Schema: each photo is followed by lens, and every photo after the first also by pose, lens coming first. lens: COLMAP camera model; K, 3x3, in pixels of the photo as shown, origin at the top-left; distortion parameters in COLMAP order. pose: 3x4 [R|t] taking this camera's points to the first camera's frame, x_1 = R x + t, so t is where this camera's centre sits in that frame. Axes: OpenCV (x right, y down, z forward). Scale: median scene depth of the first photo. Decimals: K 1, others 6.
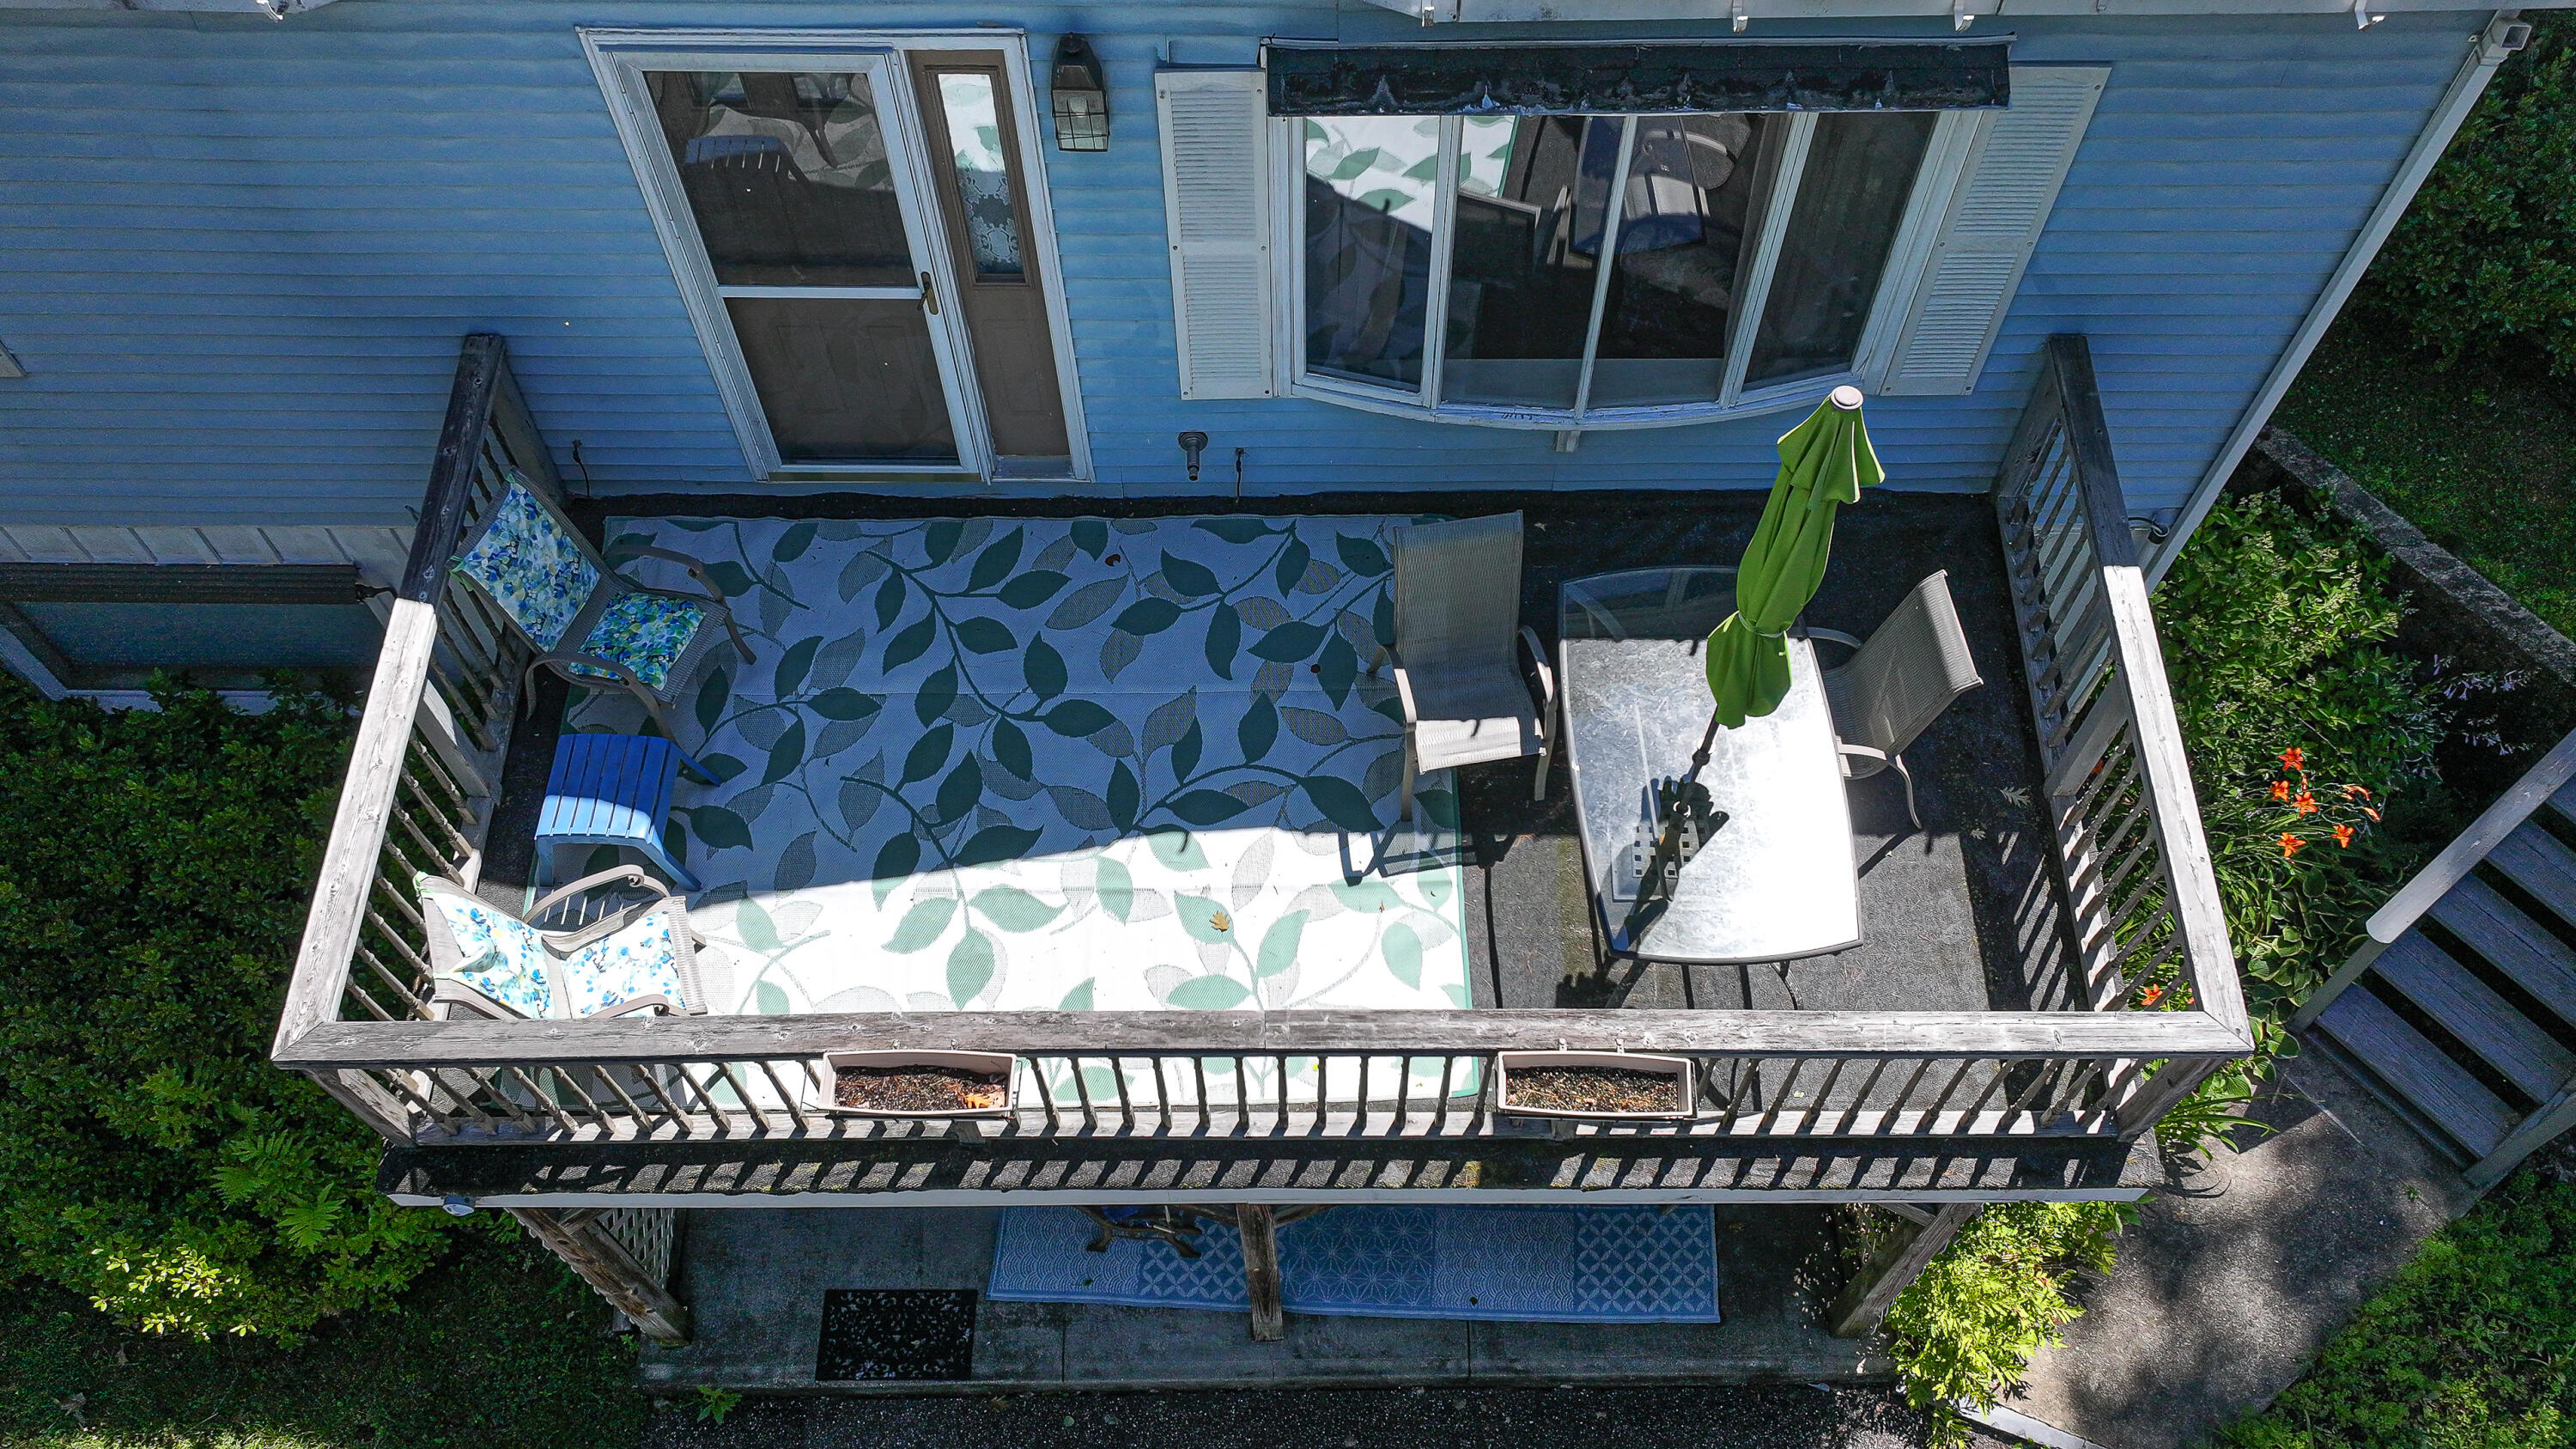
lens RADIAL K [[1787.4, 0, 1367.2], [0, 1787.4, 644.5], [0, 0, 1]] dist [0.042930, -0.004060]
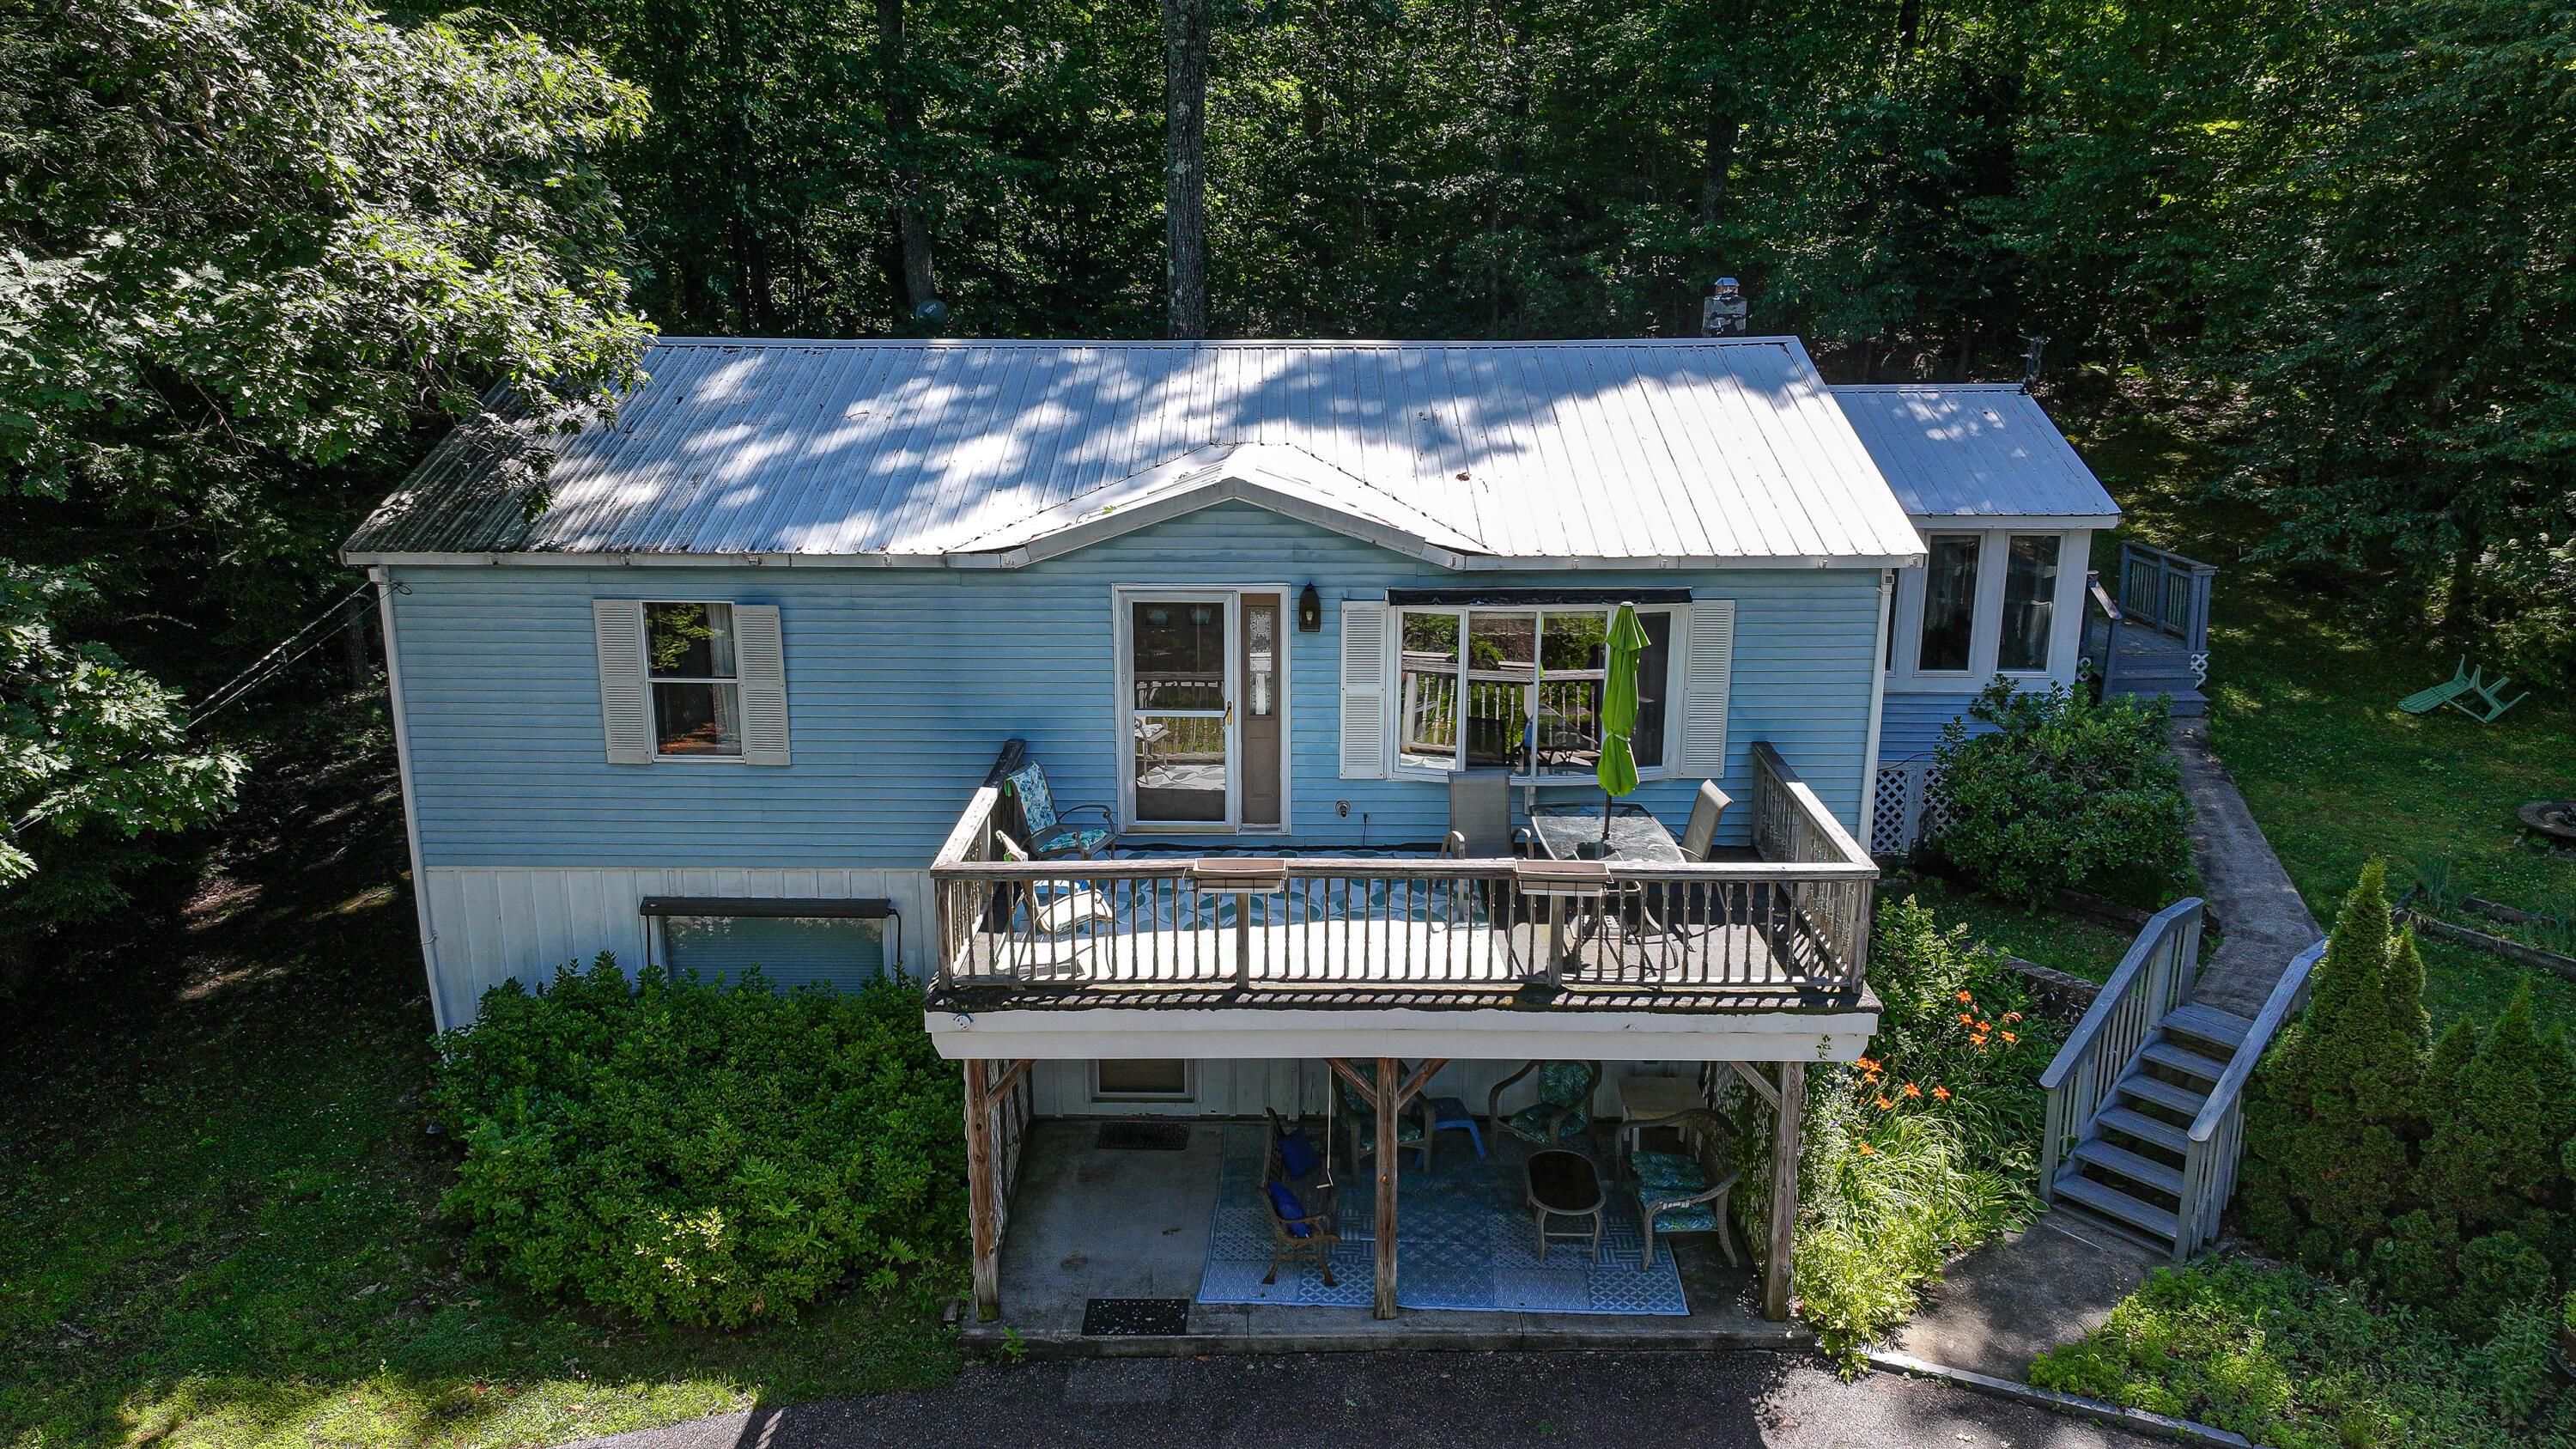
lens RADIAL K [[1787.4, 0, 1367.2], [0, 1787.4, 644.5], [0, 0, 1]] dist [0.042930, -0.004060]
pose [[0.999842, -0.004804, 0.017090, -0.103053], [0.016194, 0.641256, -0.767156, 1.293339], [-0.007274, 0.767312, 0.641233, -0.416100]]
